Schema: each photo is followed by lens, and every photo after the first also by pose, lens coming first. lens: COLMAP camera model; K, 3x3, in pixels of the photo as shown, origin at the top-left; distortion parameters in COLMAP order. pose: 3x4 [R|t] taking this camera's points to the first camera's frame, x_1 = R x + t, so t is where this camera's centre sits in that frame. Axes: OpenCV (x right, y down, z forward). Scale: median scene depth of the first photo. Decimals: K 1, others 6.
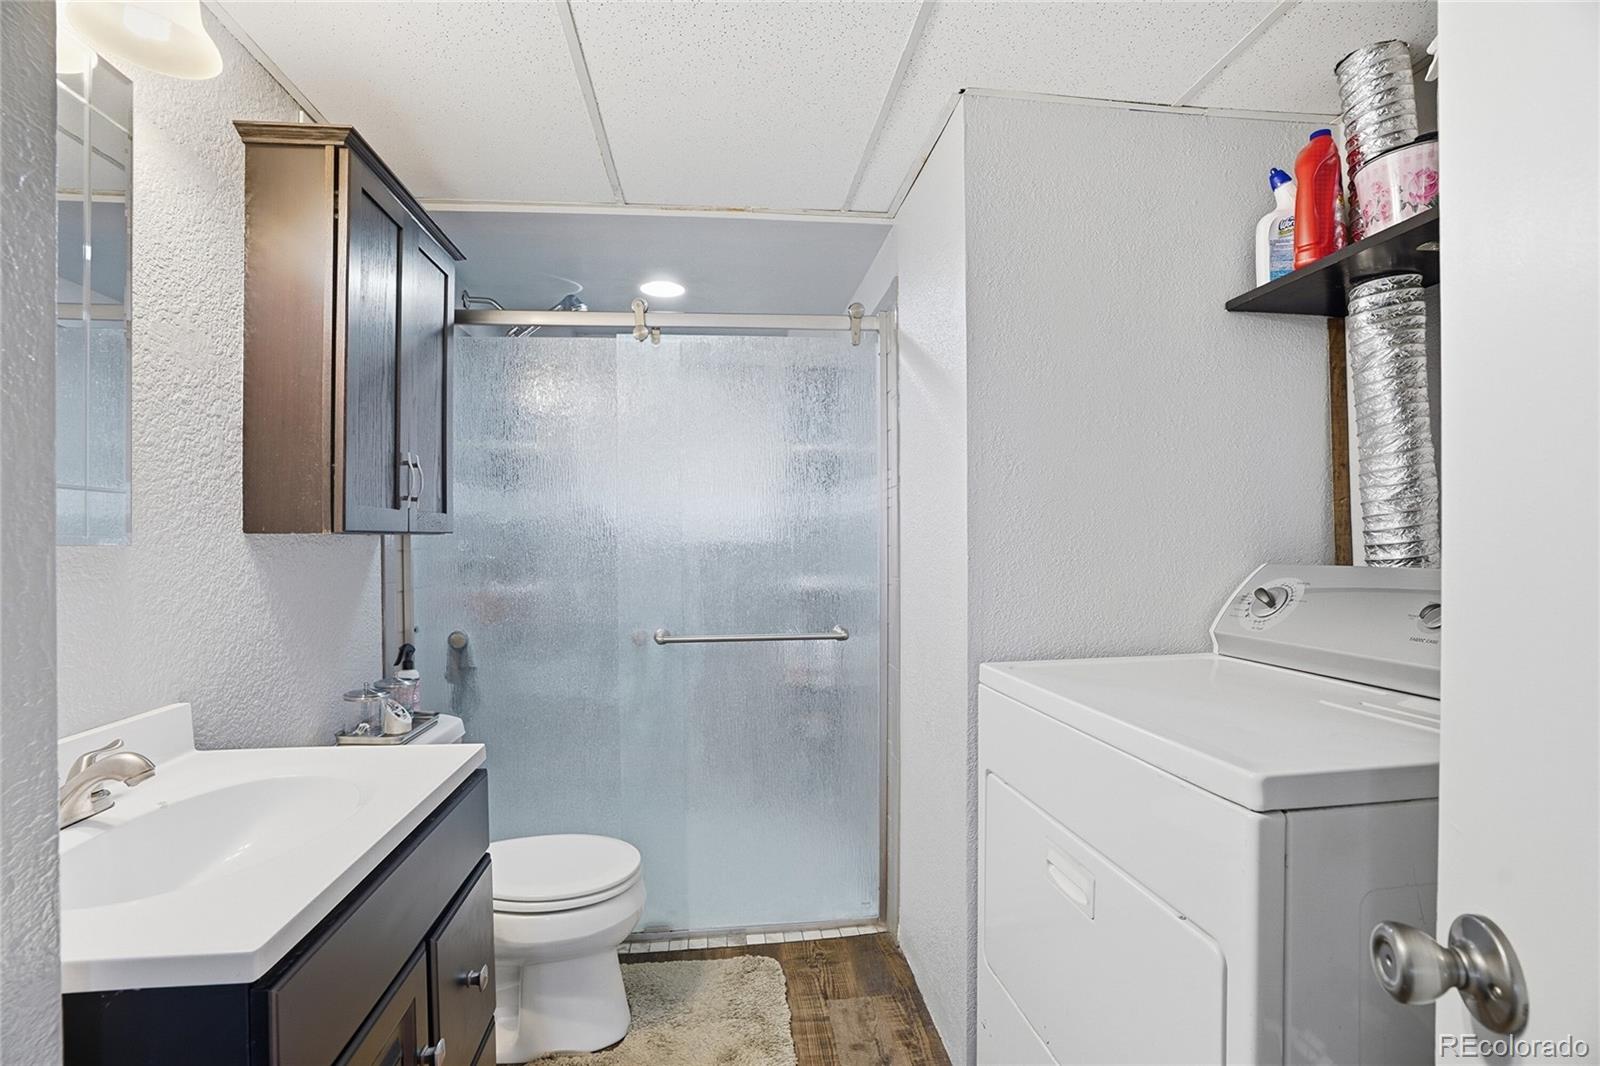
lens RADIAL K [[743.8, 0, 800.0], [0, 743.8, 533.0], [0, 0, 1]] dist [-0.076202, 0.030052]
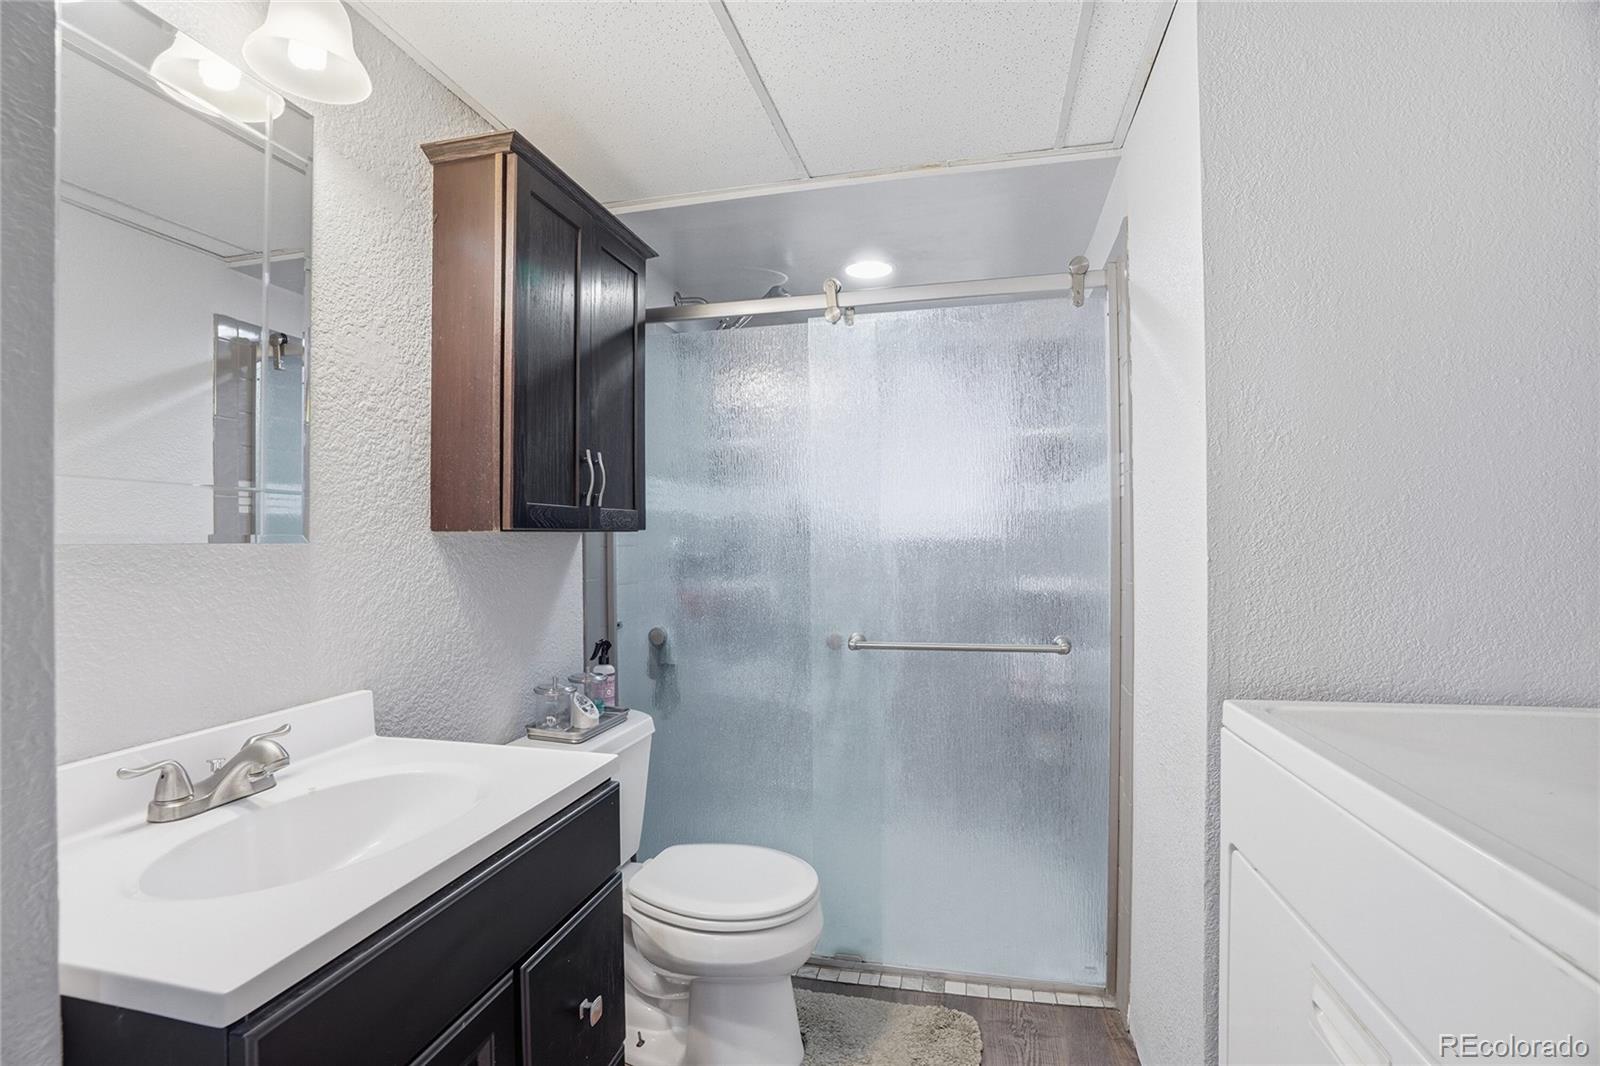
lens RADIAL K [[752.4, 0, 785.0], [0, 752.4, 529.3], [0, 0, 1]] dist [-0.073244, 0.030656]
pose [[0.938608, -0.004551, -0.344955, 0.060013], [0.004655, 0.999989, -0.000528, 0.000200], [0.344954, -0.001111, 0.938619, 0.103863]]
